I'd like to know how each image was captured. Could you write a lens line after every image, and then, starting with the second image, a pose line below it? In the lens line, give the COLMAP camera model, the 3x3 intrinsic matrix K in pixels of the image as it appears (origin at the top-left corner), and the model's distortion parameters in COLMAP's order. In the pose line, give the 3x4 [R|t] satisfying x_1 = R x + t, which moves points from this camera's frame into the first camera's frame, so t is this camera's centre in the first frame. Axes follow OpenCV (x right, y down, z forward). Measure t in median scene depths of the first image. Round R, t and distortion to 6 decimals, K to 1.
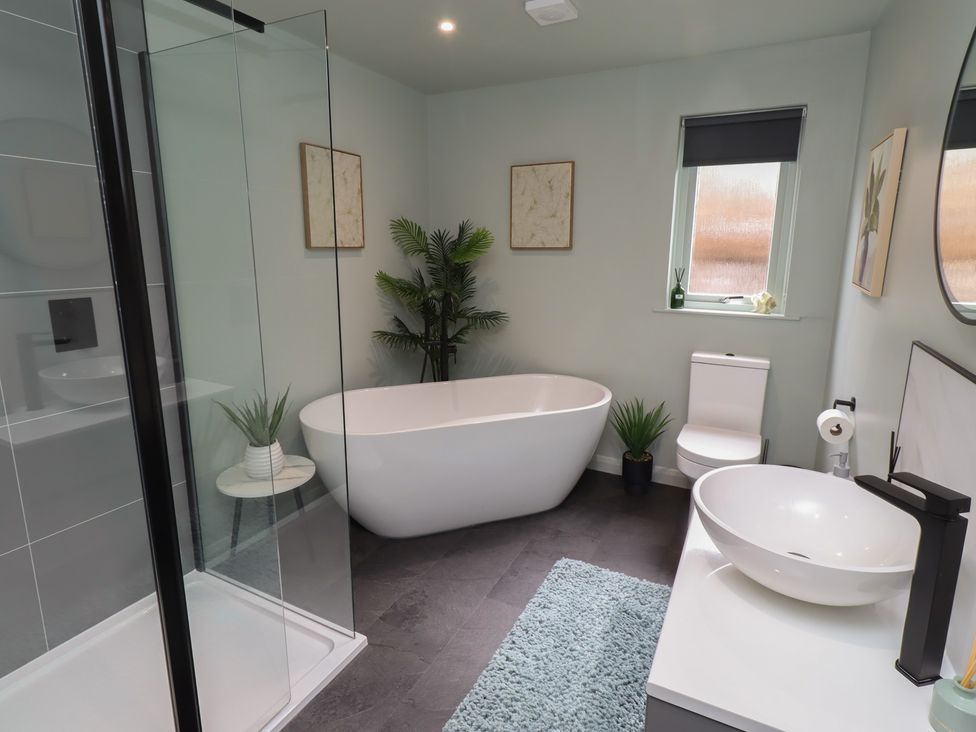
lens RADIAL K [[518.2, 0, 495.0], [0, 518.2, 351.6], [0, 0, 1]] dist [-0.000205, 0.000328]
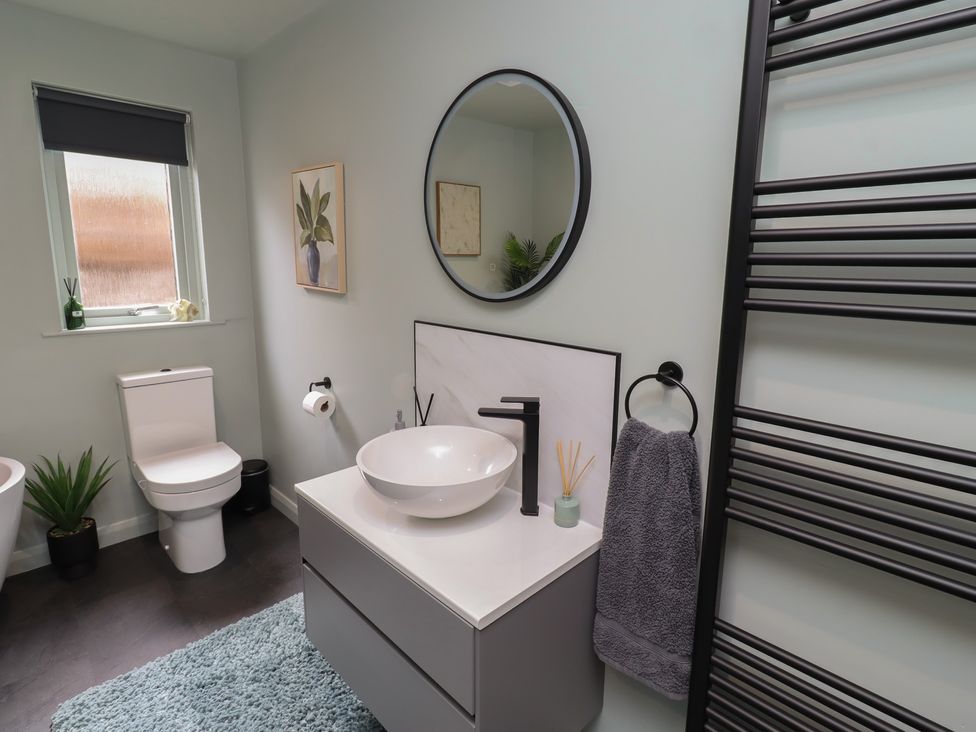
lens RADIAL K [[518.5, 0, 494.5], [0, 518.5, 353.7], [0, 0, 1]] dist [-0.002653, -0.000851]
pose [[0.305793, -0.175297, 0.935821, -0.217408], [0.178701, 0.976004, 0.124431, -0.032236], [-0.935177, 0.129182, 0.329781, 0.154445]]
